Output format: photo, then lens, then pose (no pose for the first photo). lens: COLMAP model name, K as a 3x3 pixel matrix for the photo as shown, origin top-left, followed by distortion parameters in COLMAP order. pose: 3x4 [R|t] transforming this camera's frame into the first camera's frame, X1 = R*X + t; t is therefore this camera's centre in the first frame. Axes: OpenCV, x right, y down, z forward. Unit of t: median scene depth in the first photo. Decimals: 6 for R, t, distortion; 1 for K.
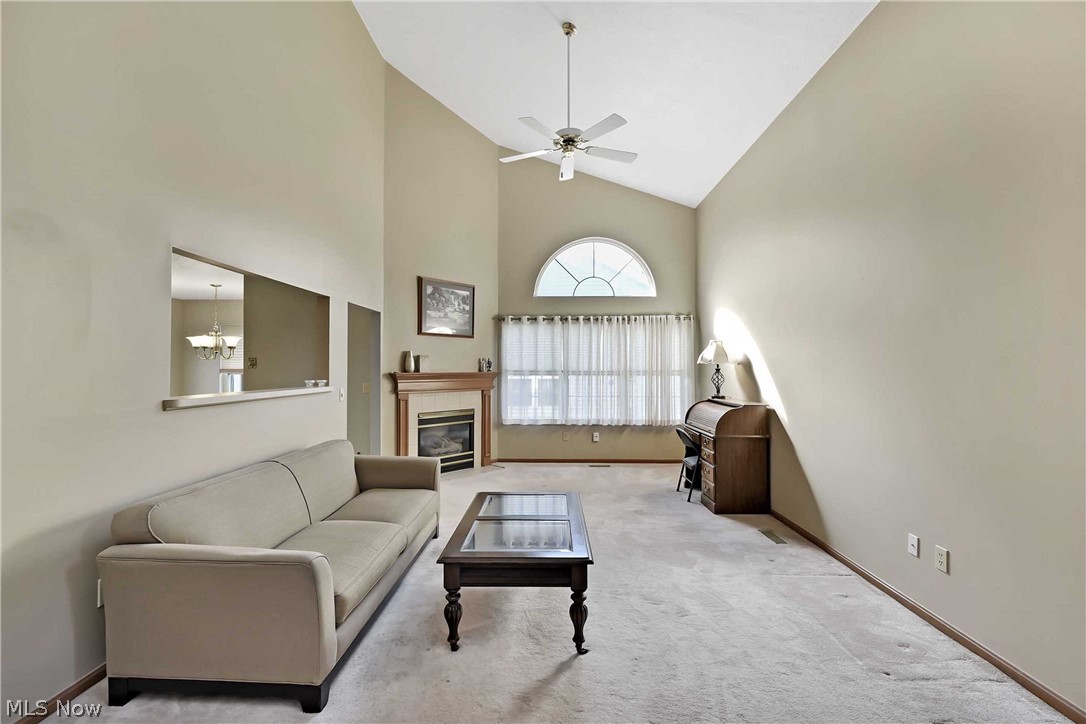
lens RADIAL K [[458.9, 0, 532.5], [0, 458.9, 363.2], [0, 0, 1]] dist [-0.004656, -0.000870]
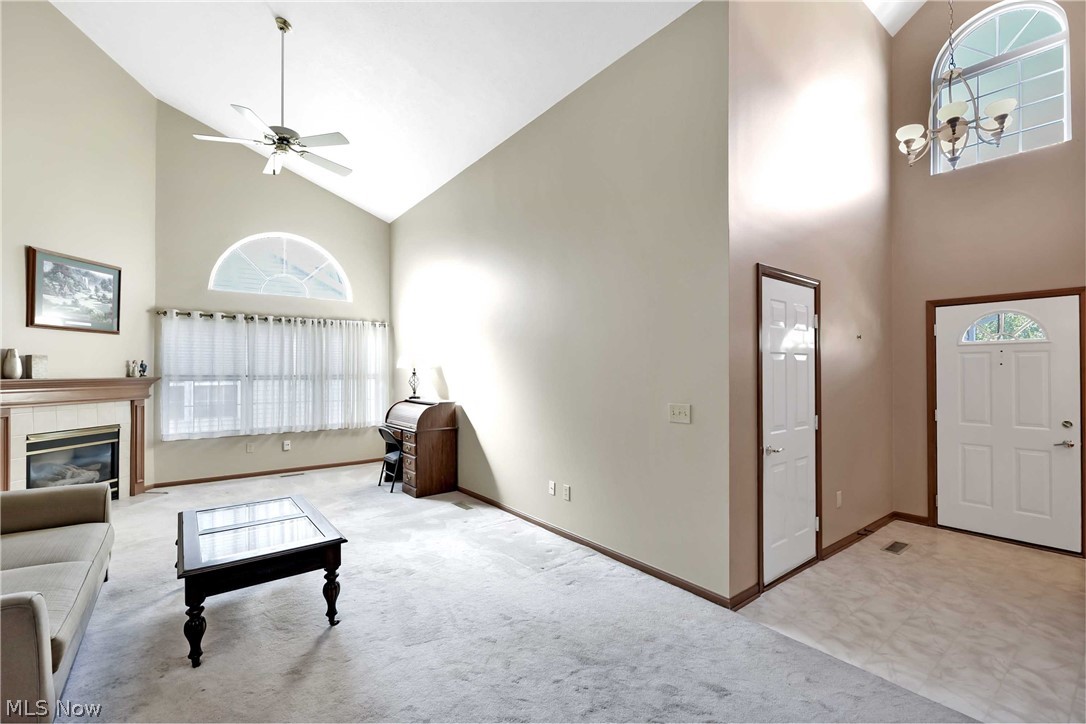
lens RADIAL K [[475.9, 0, 533.9], [0, 475.9, 366.2], [0, 0, 1]] dist [-0.002211, 0.000755]
pose [[0.770410, 0.005585, 0.637524, -0.129040], [-0.003737, 0.999984, -0.004243, 0.000887], [-0.637537, 0.000887, 0.770419, -0.104348]]
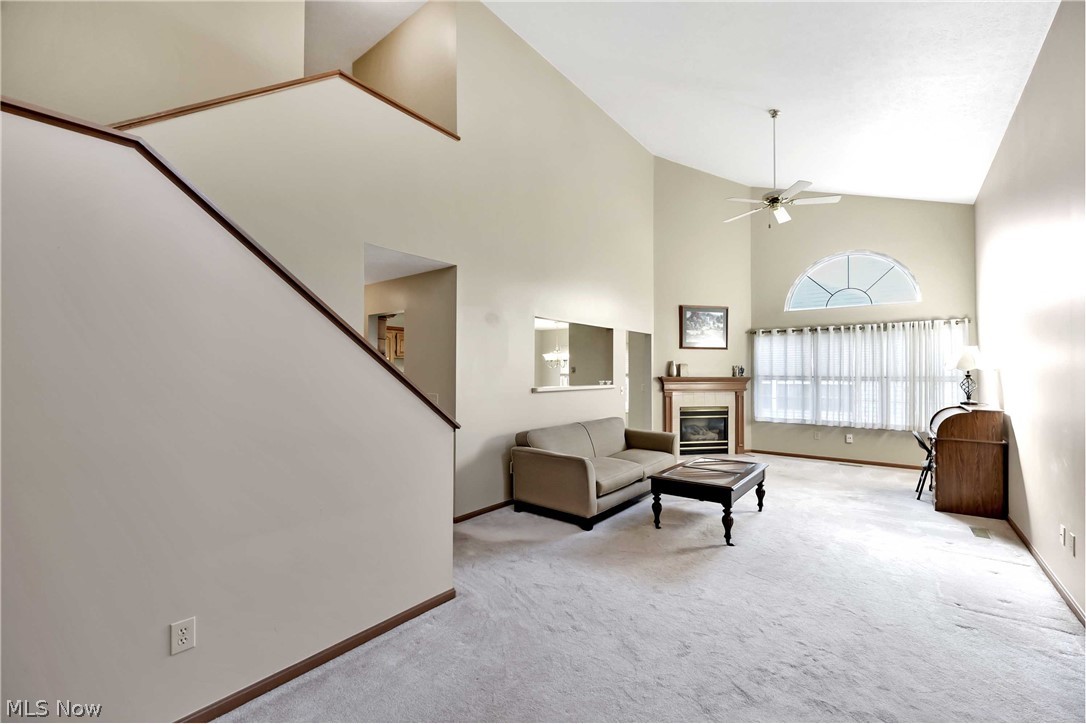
lens RADIAL K [[458.9, 0, 558.0], [0, 458.9, 364.6], [0, 0, 1]] dist [-0.004656, -0.000870]
pose [[0.813866, -0.008672, -0.580988, 0.281024], [0.004058, 0.999949, -0.009241, -0.005203], [0.581039, 0.005163, 0.813860, -0.353008]]
